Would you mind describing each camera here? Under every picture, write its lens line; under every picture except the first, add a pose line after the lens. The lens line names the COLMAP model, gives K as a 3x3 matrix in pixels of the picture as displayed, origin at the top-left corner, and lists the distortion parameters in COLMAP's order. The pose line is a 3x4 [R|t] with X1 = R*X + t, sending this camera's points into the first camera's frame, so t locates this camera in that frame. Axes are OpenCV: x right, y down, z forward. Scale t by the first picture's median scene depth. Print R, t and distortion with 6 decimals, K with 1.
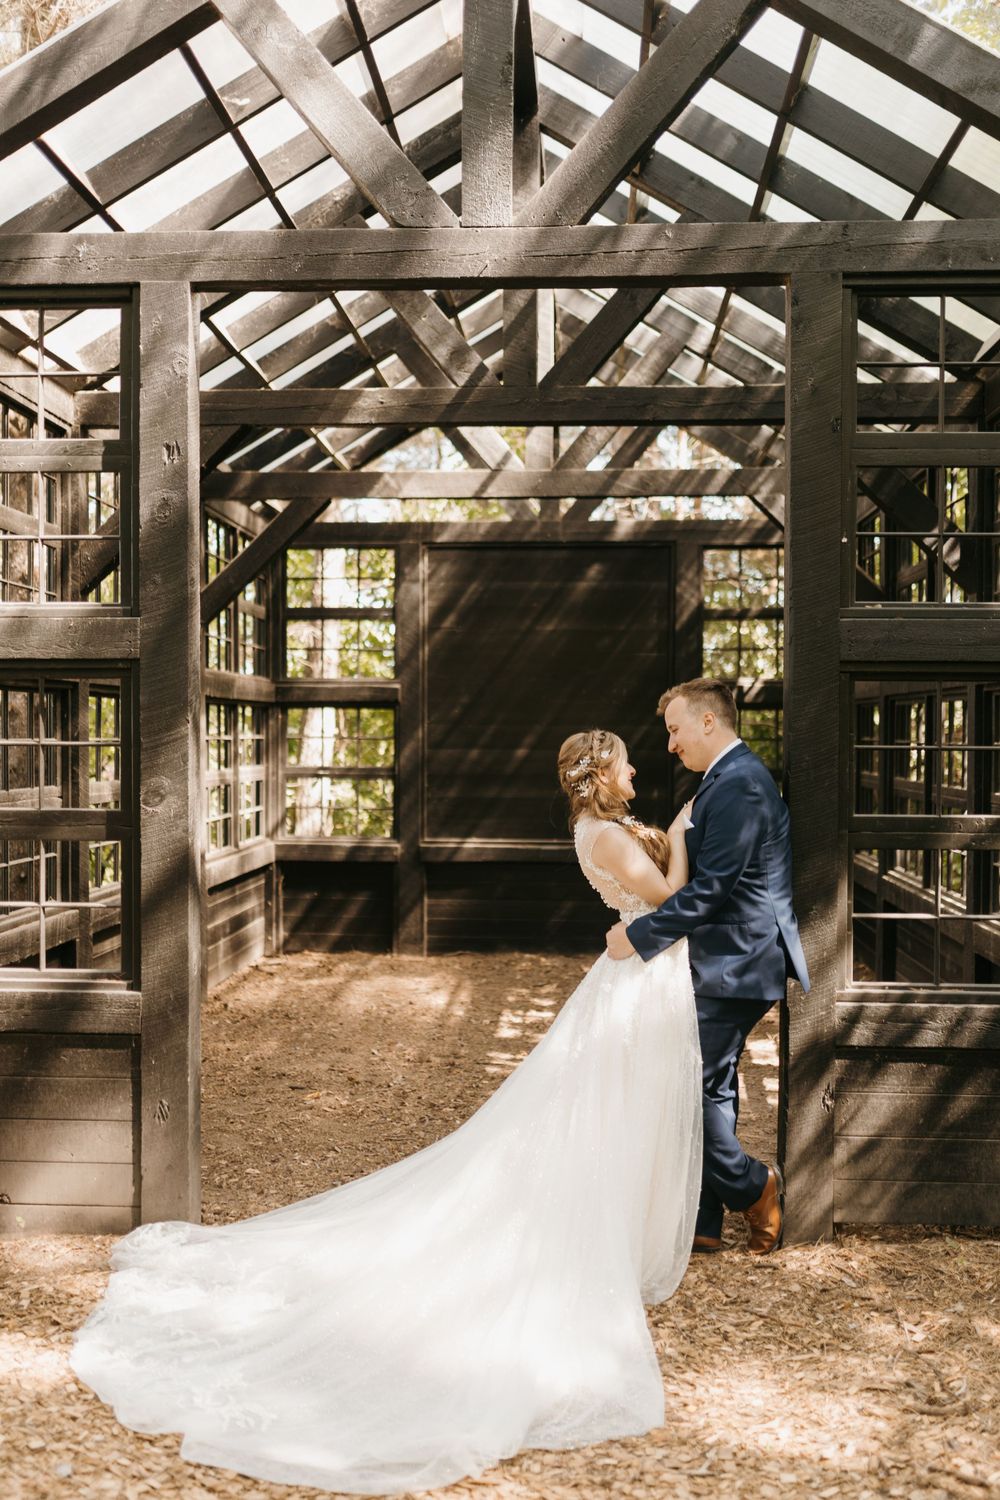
lens RADIAL K [[1418.4, 0, 505.5], [0, 1418.4, 752.1], [0, 0, 1]] dist [0.000019, 0.004585]
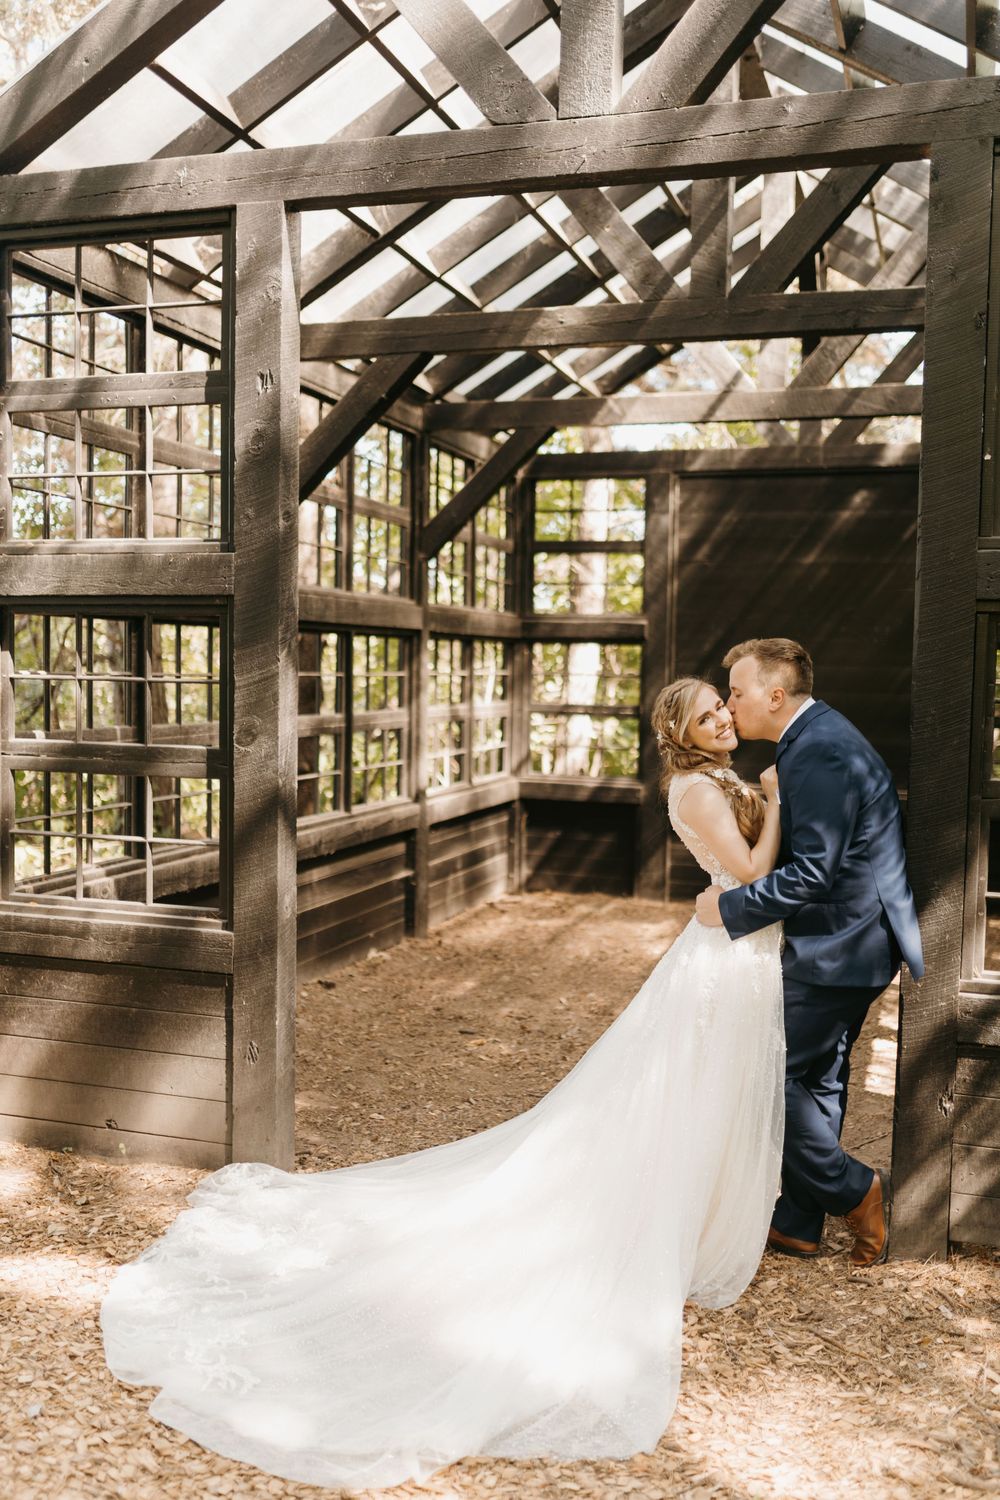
lens RADIAL K [[1418.4, 0, 505.5], [0, 1418.4, 752.1], [0, 0, 1]] dist [0.000019, 0.004585]
pose [[0.968797, 0.029064, -0.246147, 0.117267], [-0.017590, 0.998659, 0.048687, -0.005880], [0.247232, -0.042838, 0.968009, 0.063744]]
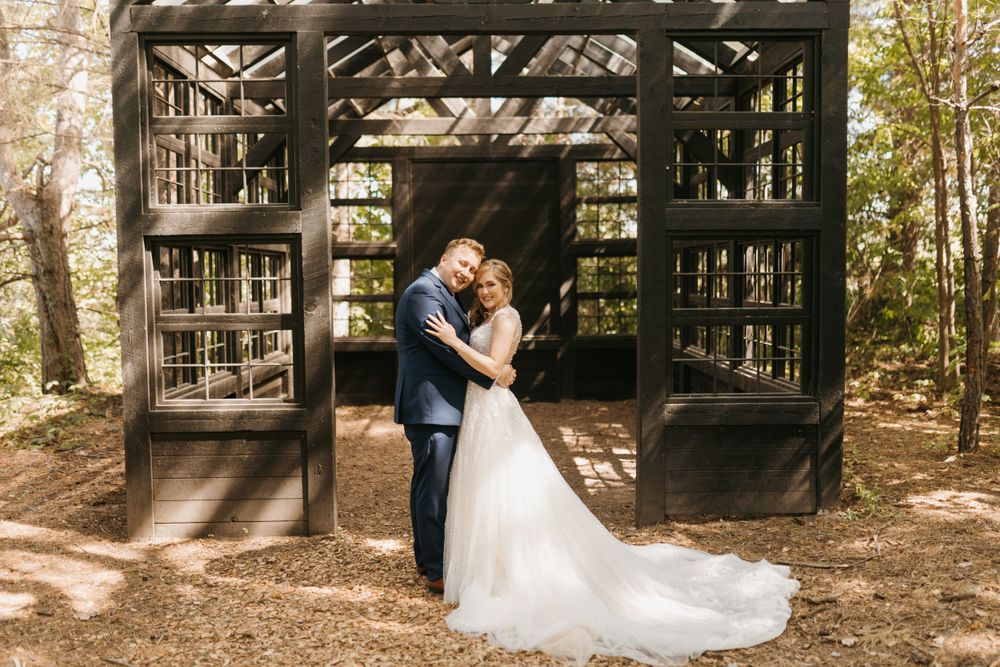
lens RADIAL K [[945.6, 0, 500.0], [0, 945.6, 333.5], [0, 0, 1]] dist [0.000019, 0.004585]
pose [[0.996919, -0.019637, 0.075936, -0.063931], [0.015976, 0.998694, 0.048534, 0.007444], [-0.076790, -0.047172, 0.995931, -0.195492]]
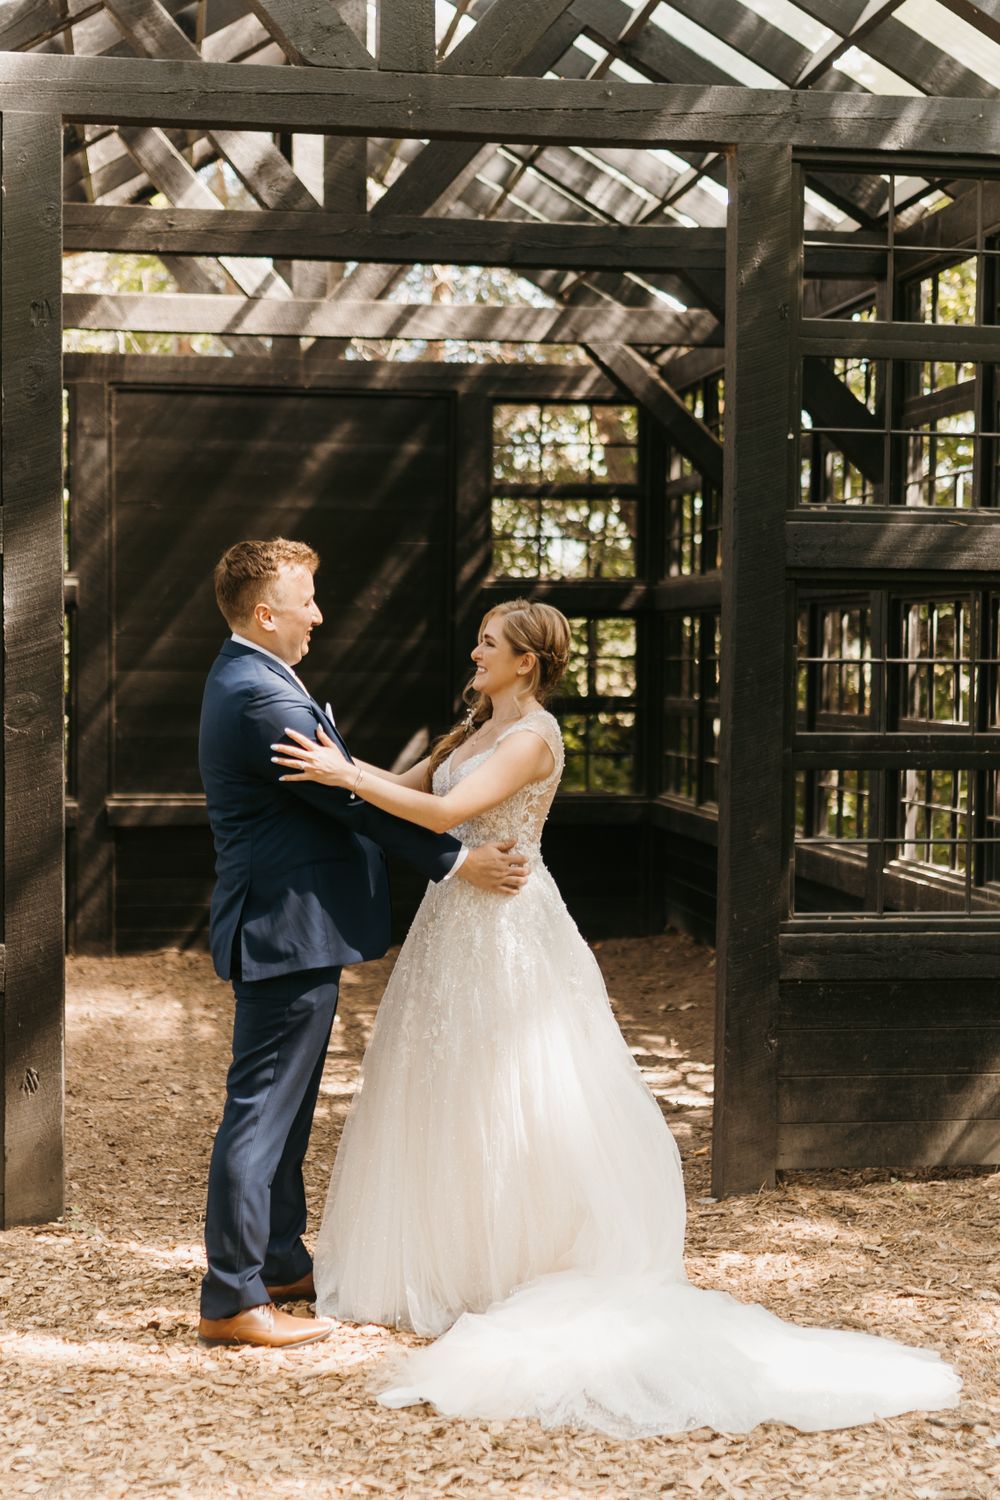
lens RADIAL K [[2279.2, 0, 506.6], [0, 2279.2, 752.9], [0, 0, 1]] dist [0.083765, -0.417985]
pose [[0.976975, -0.005951, 0.213269, -0.177485], [-0.000285, 0.999574, 0.029197, 0.009323], [-0.213351, -0.028585, 0.976557, -0.287607]]
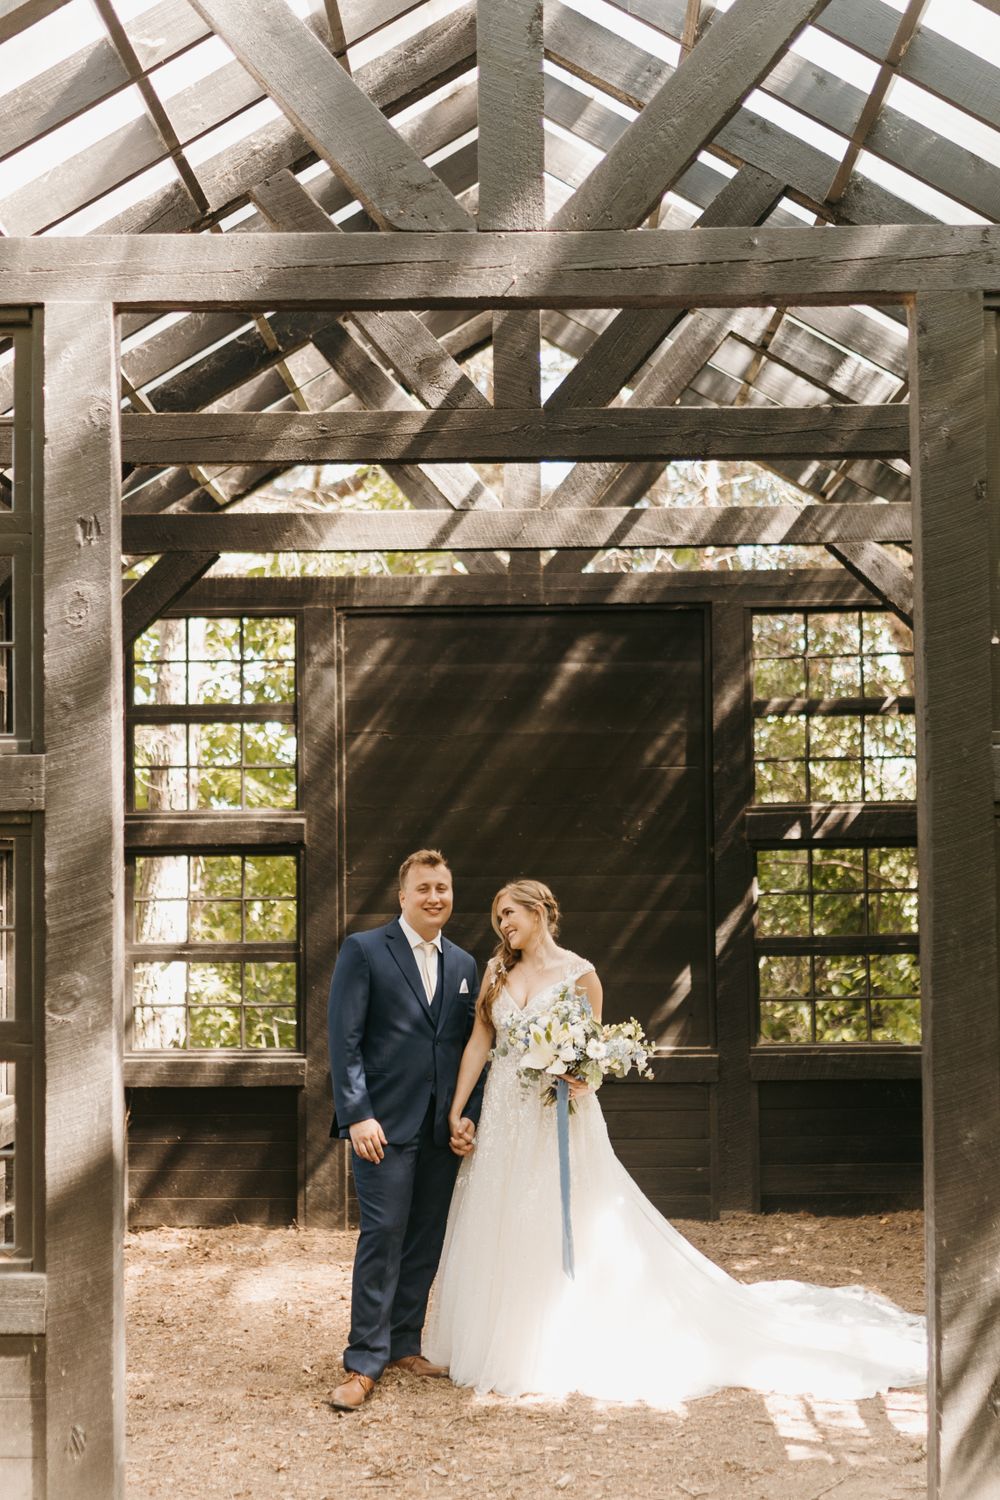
lens RADIAL K [[2279.2, 0, 506.6], [0, 2279.2, 752.9], [0, 0, 1]] dist [0.083765, -0.417985]
pose [[0.998612, -0.012401, 0.051182, -0.055690], [0.015766, 0.997704, -0.065864, -0.009924], [-0.050248, 0.066580, 0.996515, -0.128682]]
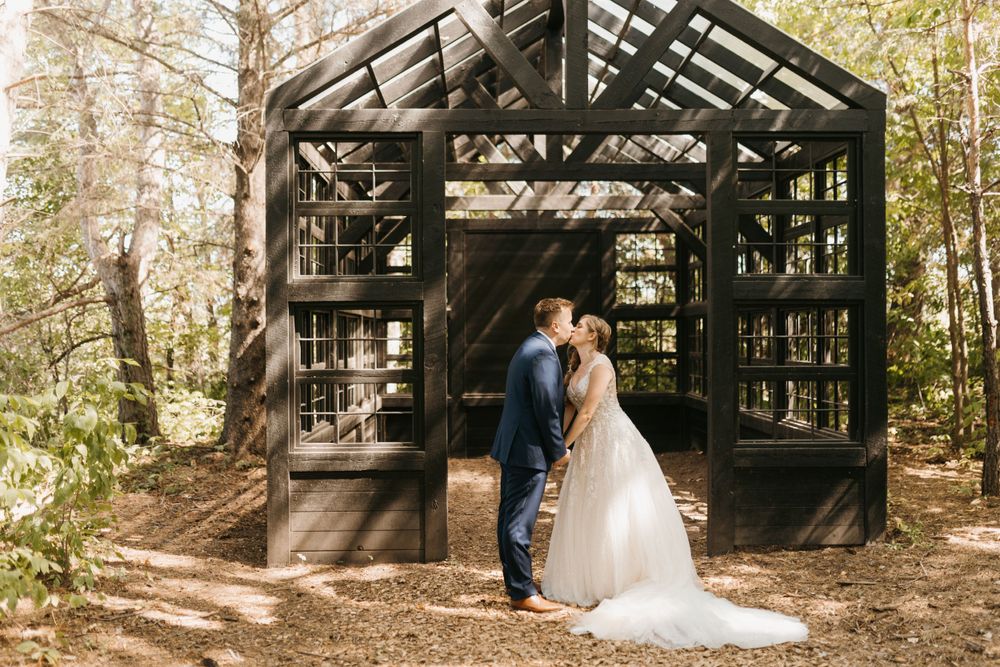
lens RADIAL K [[945.6, 0, 500.0], [0, 945.6, 333.5], [0, 0, 1]] dist [0.000019, 0.004585]
pose [[0.996565, -0.009952, 0.082214, -0.180626], [0.011342, 0.999800, -0.016459, 0.007926], [-0.082033, 0.017335, 0.996479, -0.334567]]
